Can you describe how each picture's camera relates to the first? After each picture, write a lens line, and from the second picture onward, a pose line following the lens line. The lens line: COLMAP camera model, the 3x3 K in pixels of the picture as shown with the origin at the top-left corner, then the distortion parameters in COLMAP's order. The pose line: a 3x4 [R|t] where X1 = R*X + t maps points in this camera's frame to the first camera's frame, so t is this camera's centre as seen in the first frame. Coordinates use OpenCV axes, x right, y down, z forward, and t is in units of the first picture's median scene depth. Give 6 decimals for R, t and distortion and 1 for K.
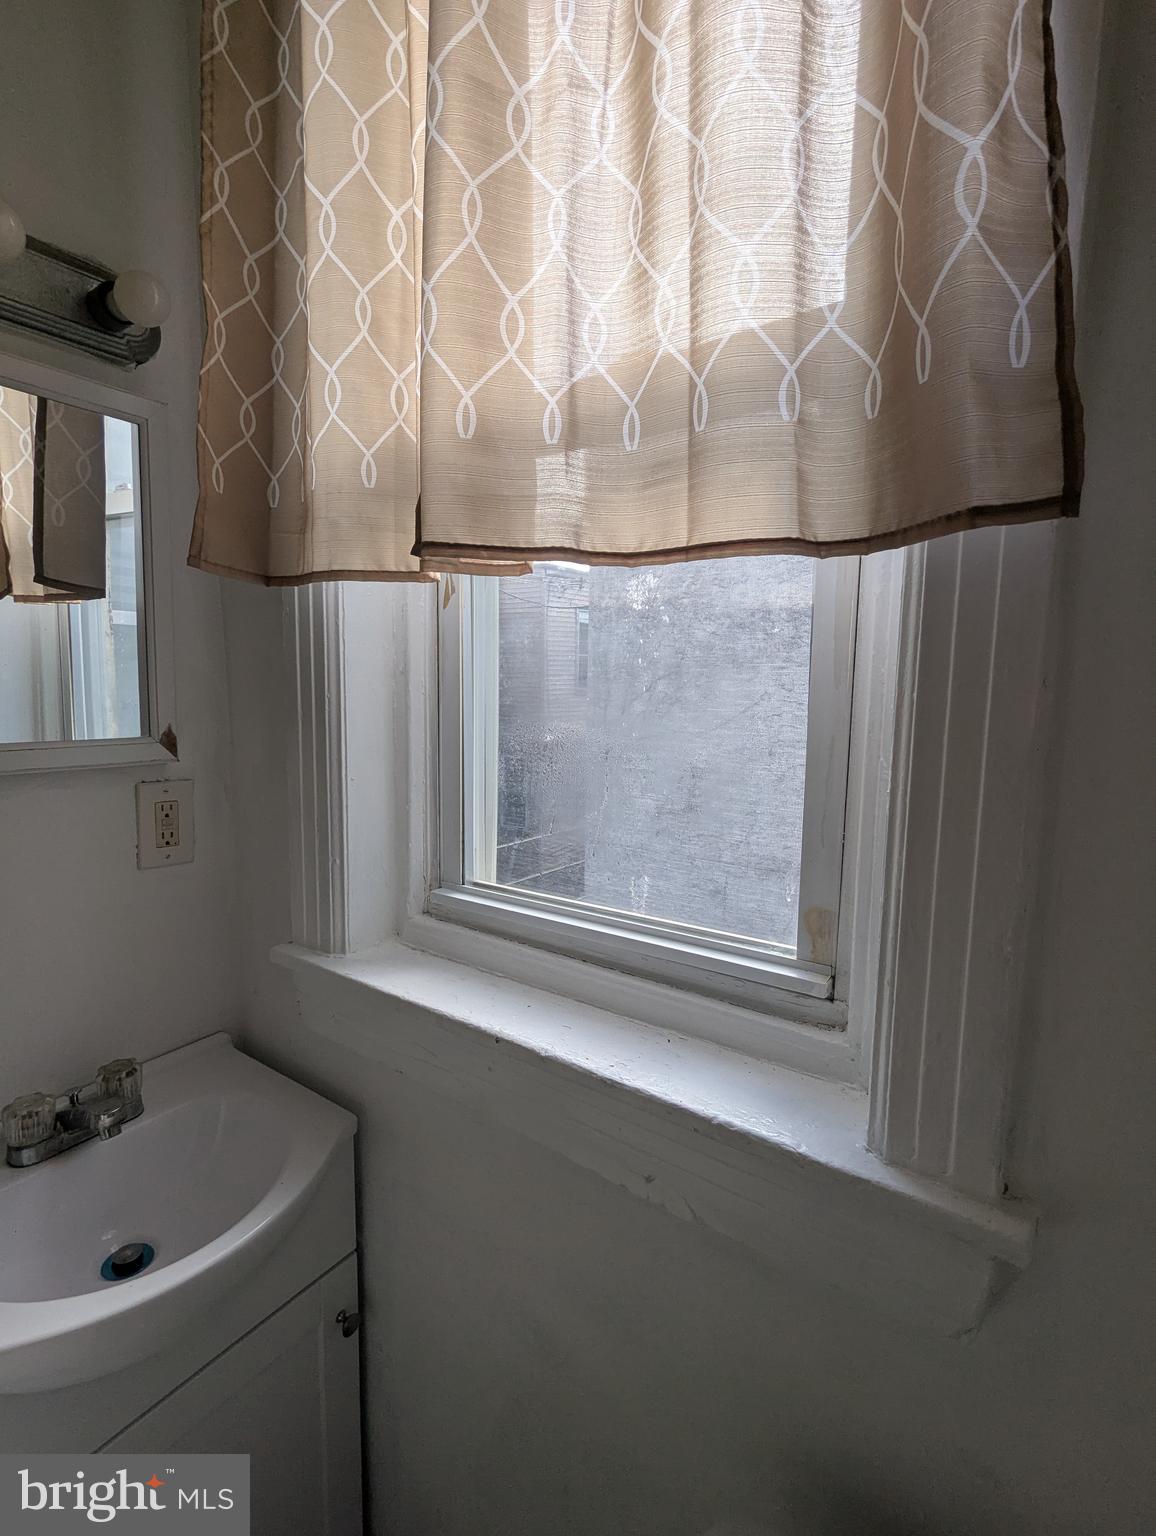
lens RADIAL K [[724.7, 0, 578.1], [0, 724.7, 764.6], [0, 0, 1]] dist [-0.012311, 0.003505]
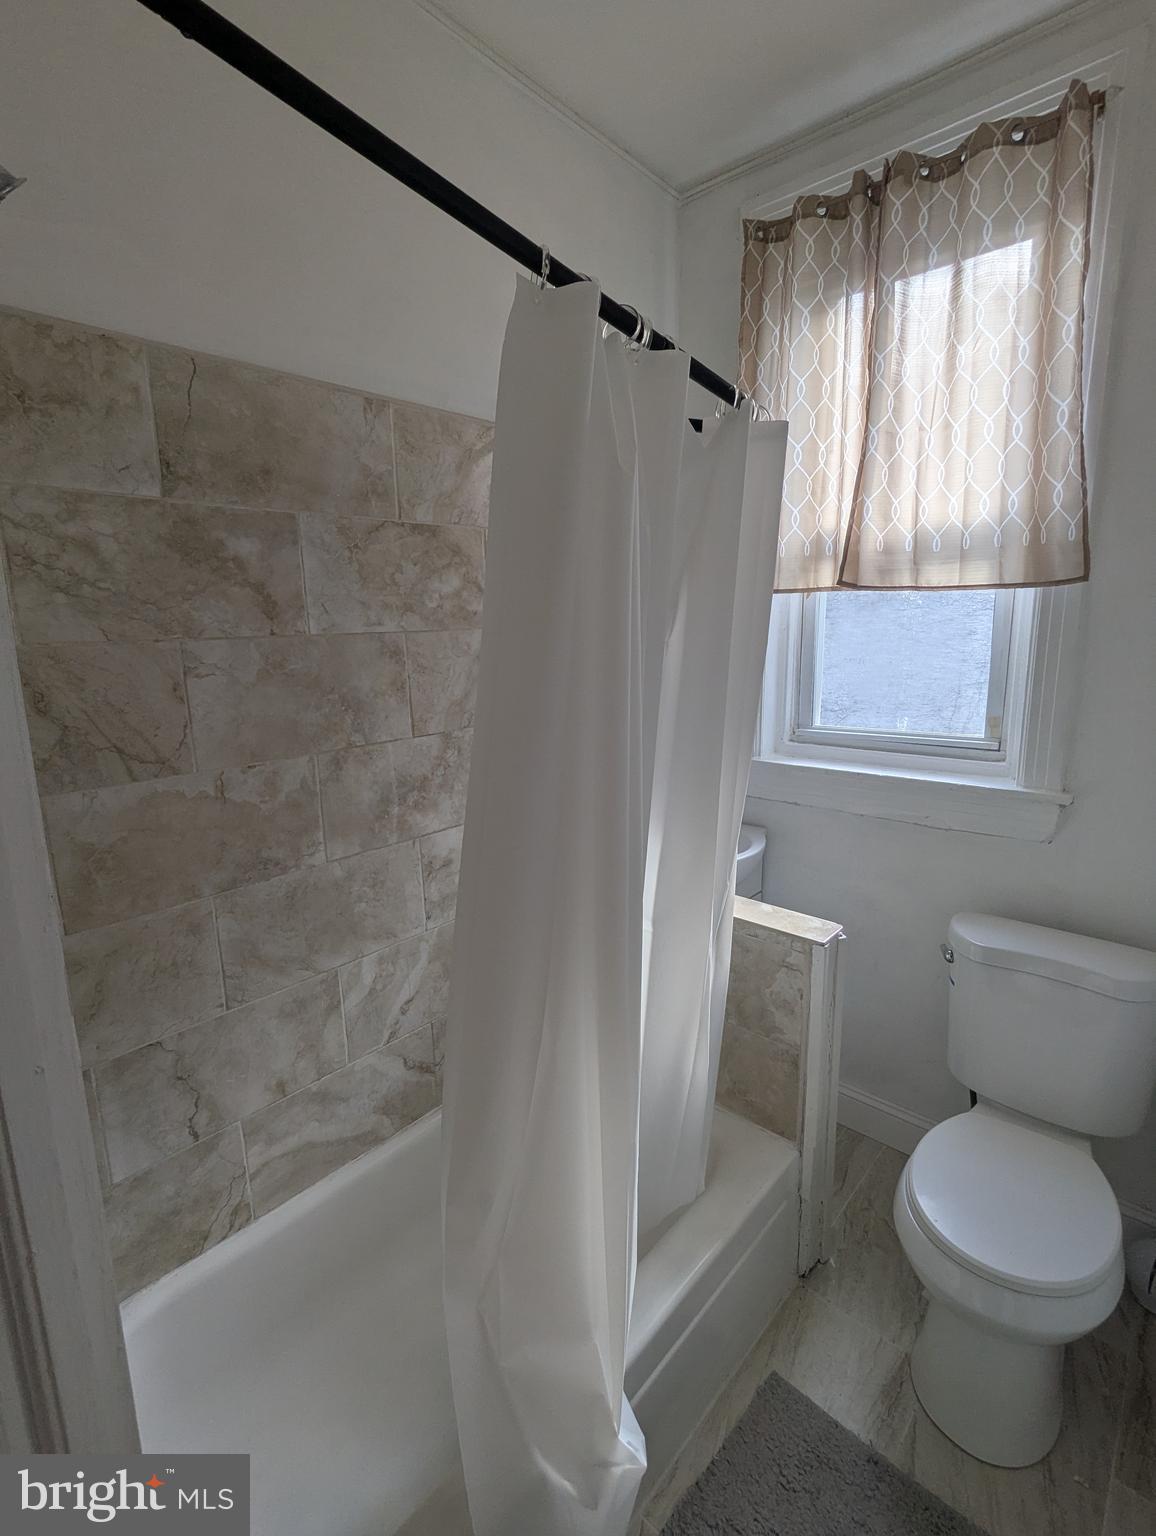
lens RADIAL K [[724.7, 0, 577.4], [0, 724.7, 769.6], [0, 0, 1]] dist [-0.012311, 0.003505]
pose [[0.992828, -0.020218, -0.117831, -1.175180], [0.031184, 0.995273, 0.091976, 0.145263], [0.115415, -0.094991, 0.988765, -2.414093]]
